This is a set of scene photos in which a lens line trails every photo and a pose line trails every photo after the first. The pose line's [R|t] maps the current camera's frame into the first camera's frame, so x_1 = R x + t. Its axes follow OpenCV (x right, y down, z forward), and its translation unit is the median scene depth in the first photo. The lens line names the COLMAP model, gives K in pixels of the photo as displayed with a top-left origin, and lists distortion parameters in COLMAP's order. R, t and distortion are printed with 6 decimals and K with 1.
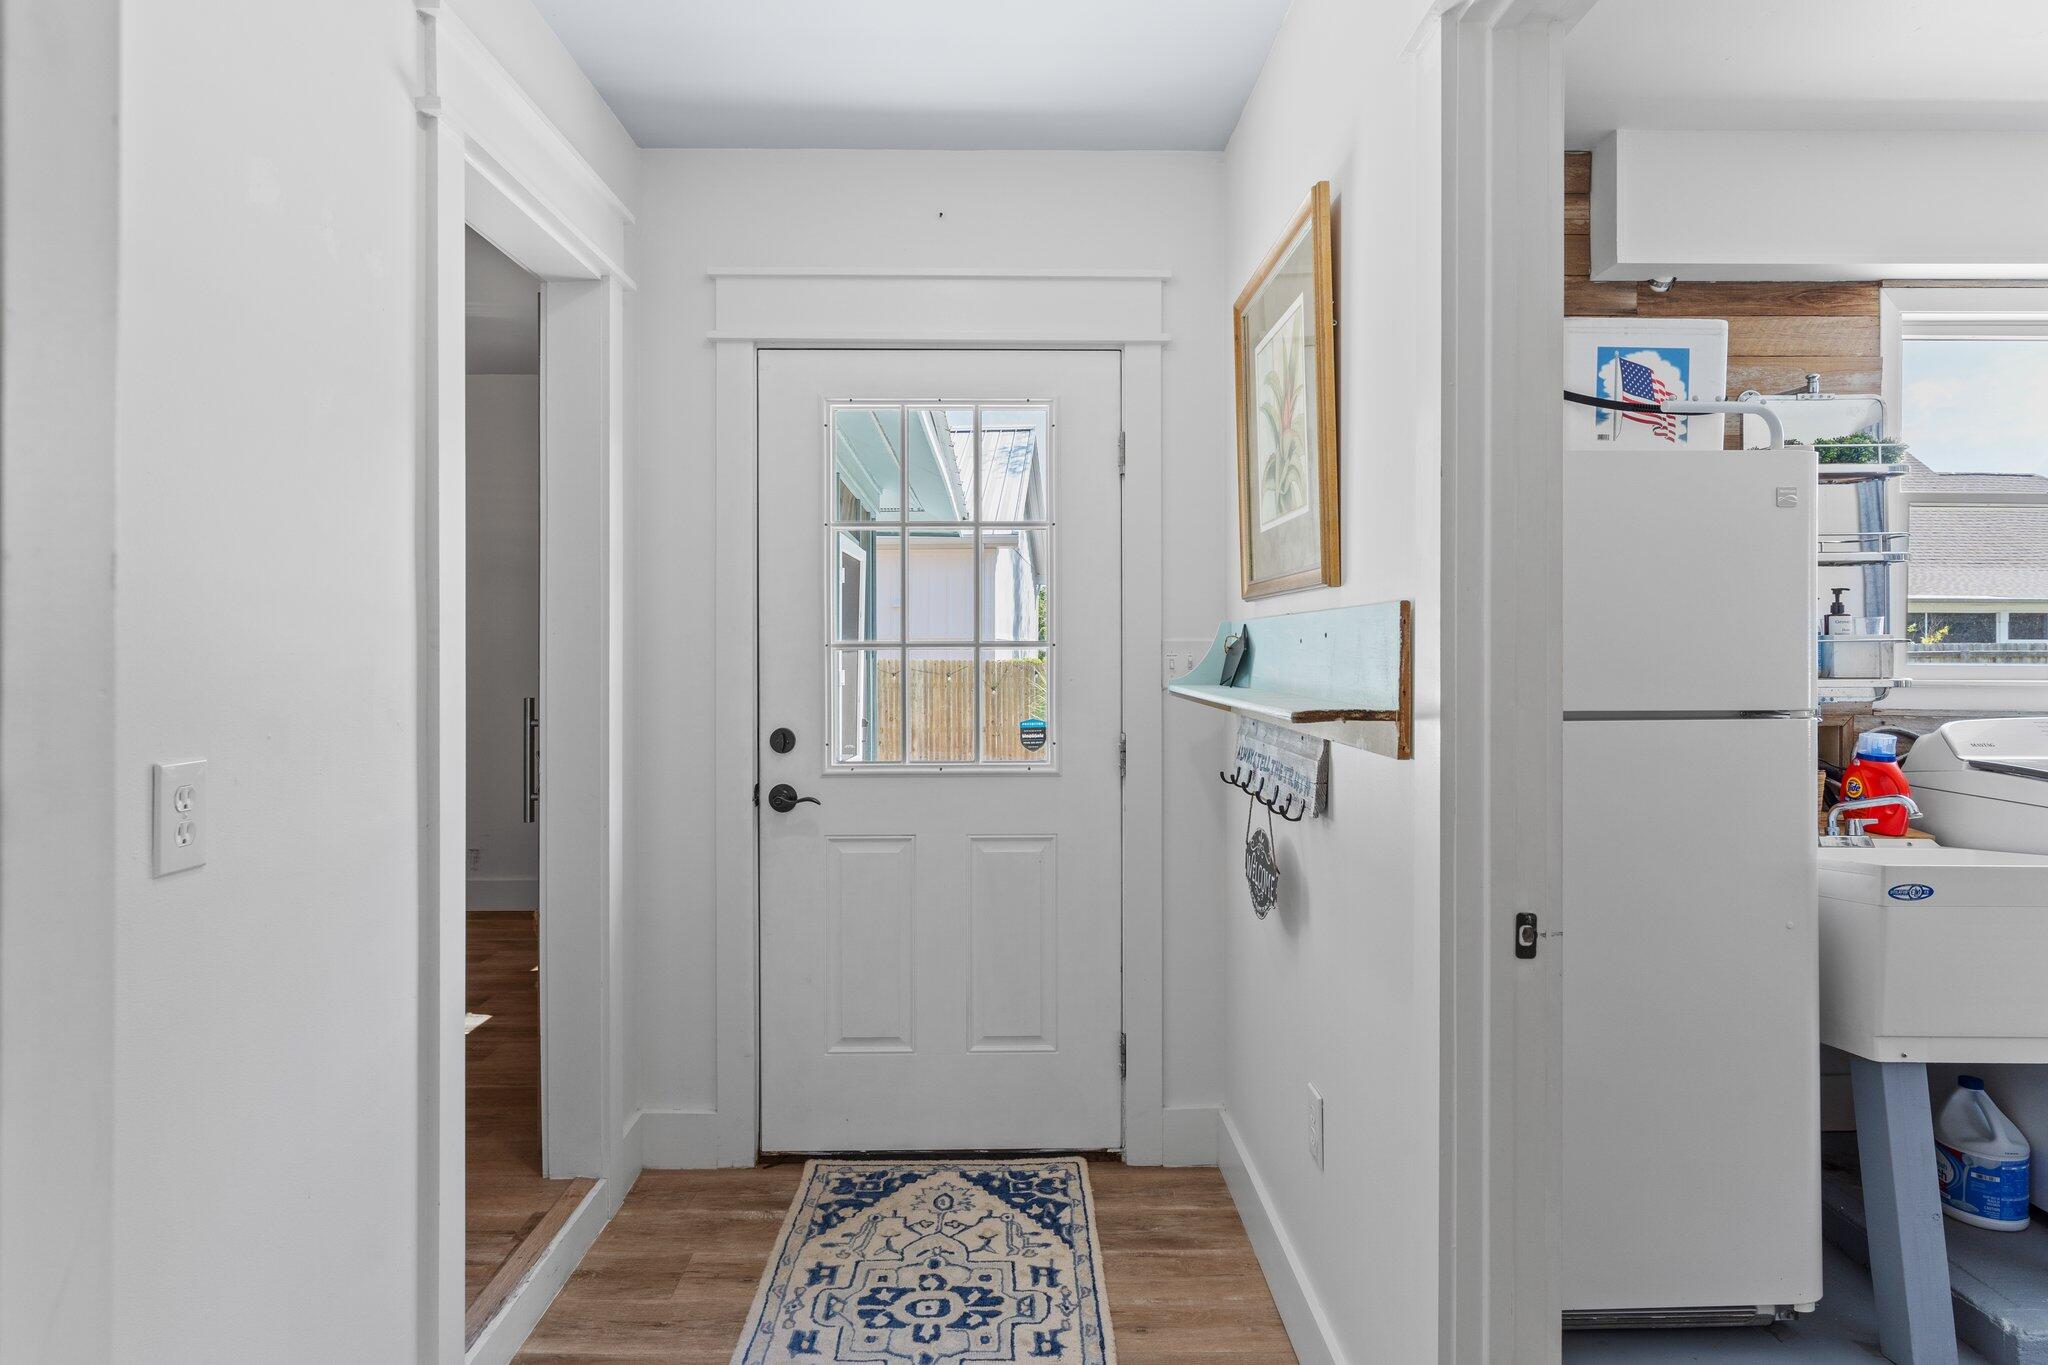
lens RADIAL K [[1164.4, 0, 1023.1], [0, 1164.4, 669.3], [0, 0, 1]] dist [0.004051, 0.000860]
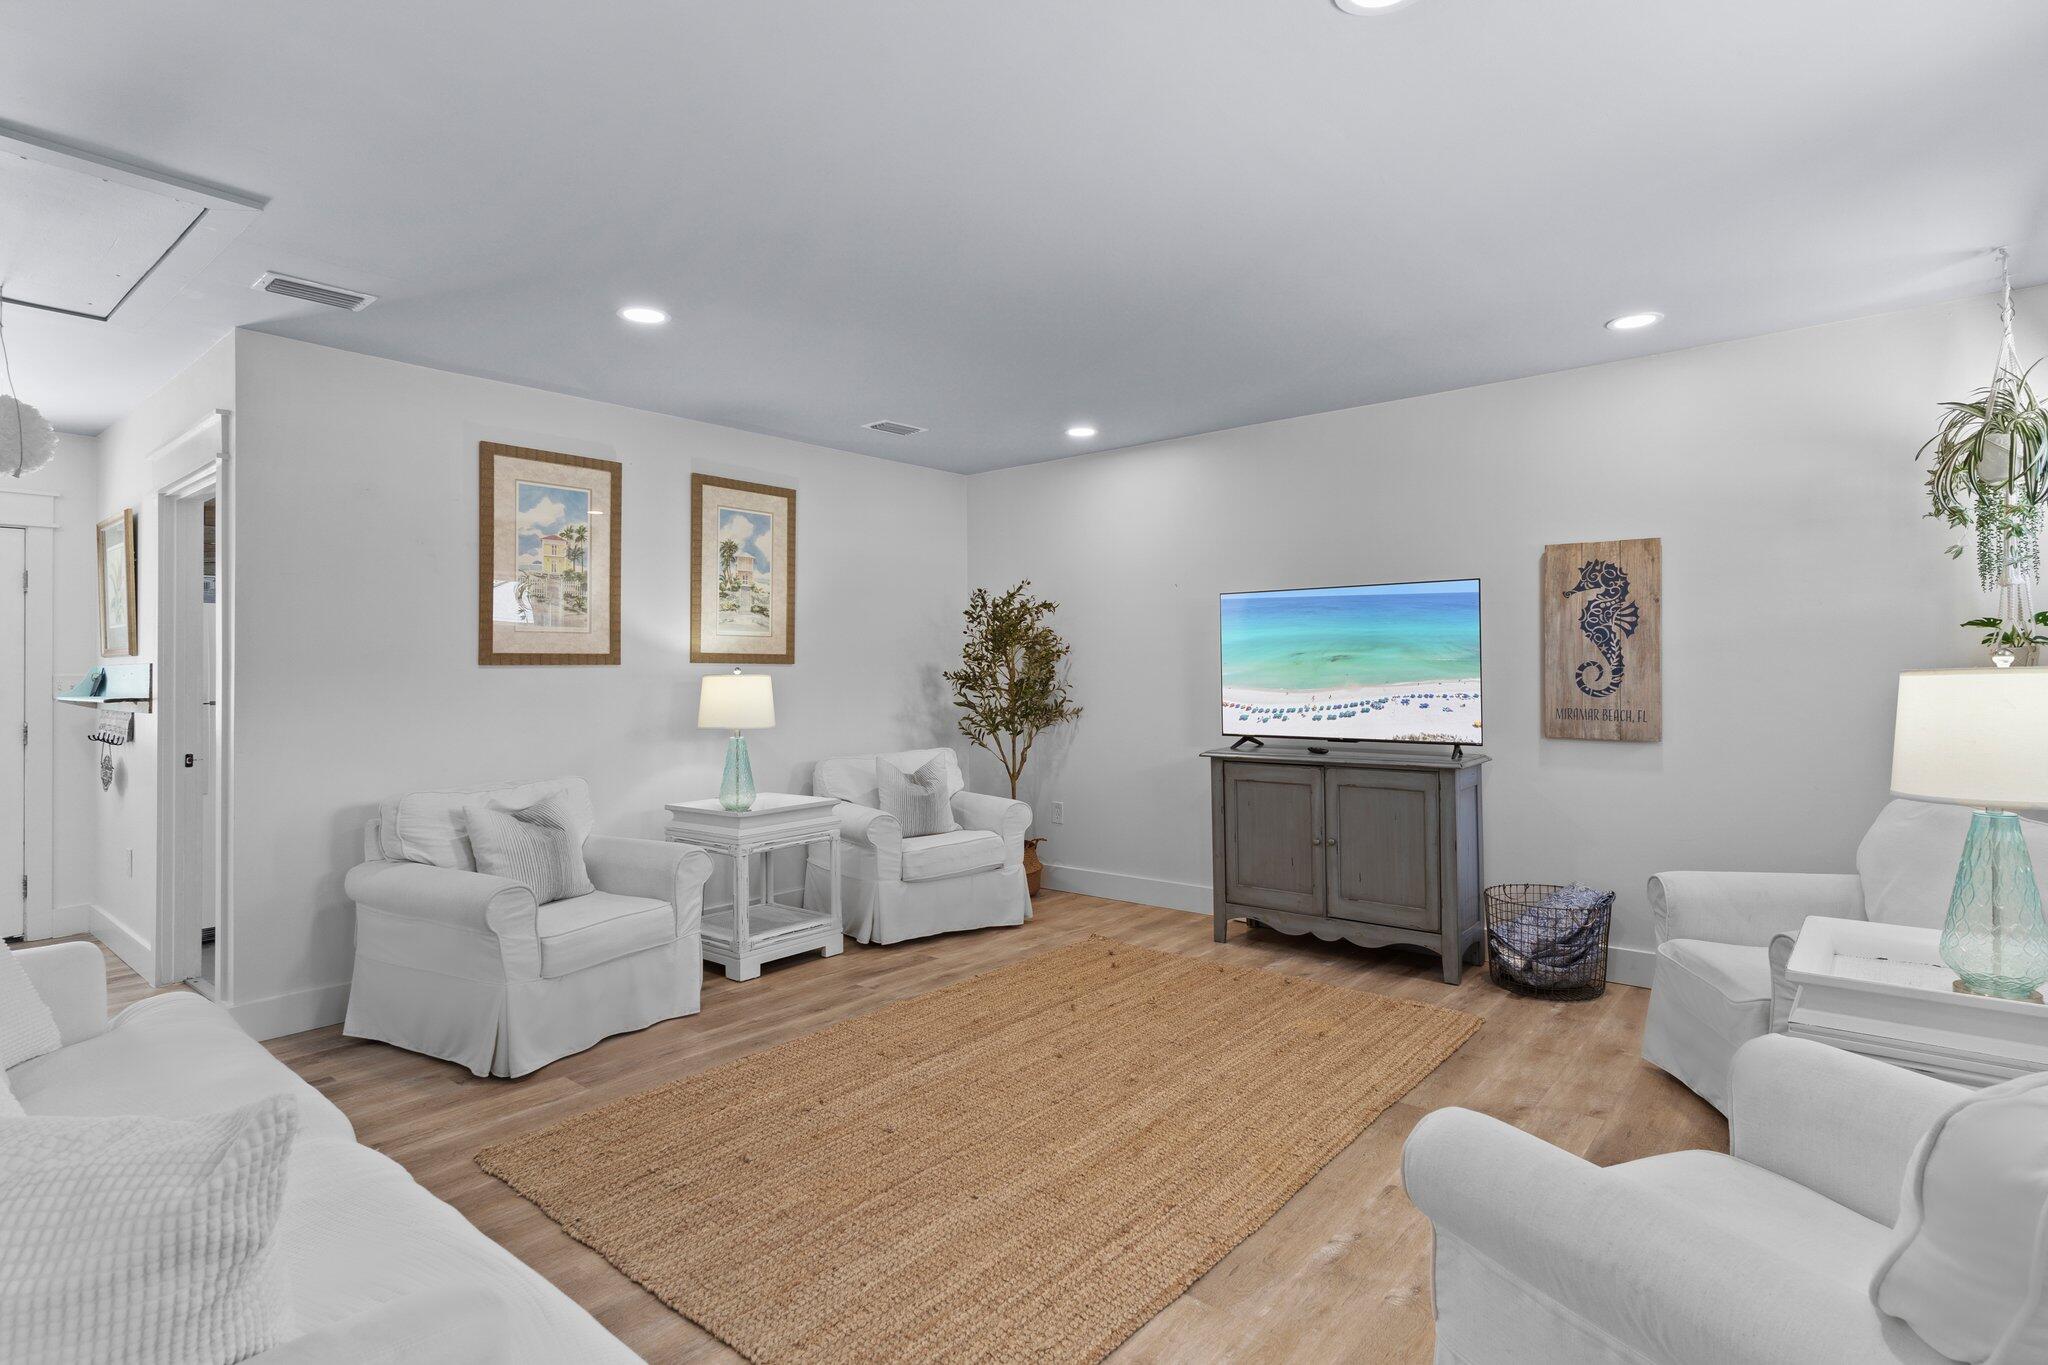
lens RADIAL K [[1037.0, 0, 1039.0], [0, 1037.0, 668.5], [0, 0, 1]] dist [0.011666, -0.000236]
pose [[0.657638, 0.002491, 0.753330, -0.163102], [0.018454, 0.999641, -0.019415, 0.040096], [-0.753108, 0.026670, 0.657356, -1.940277]]
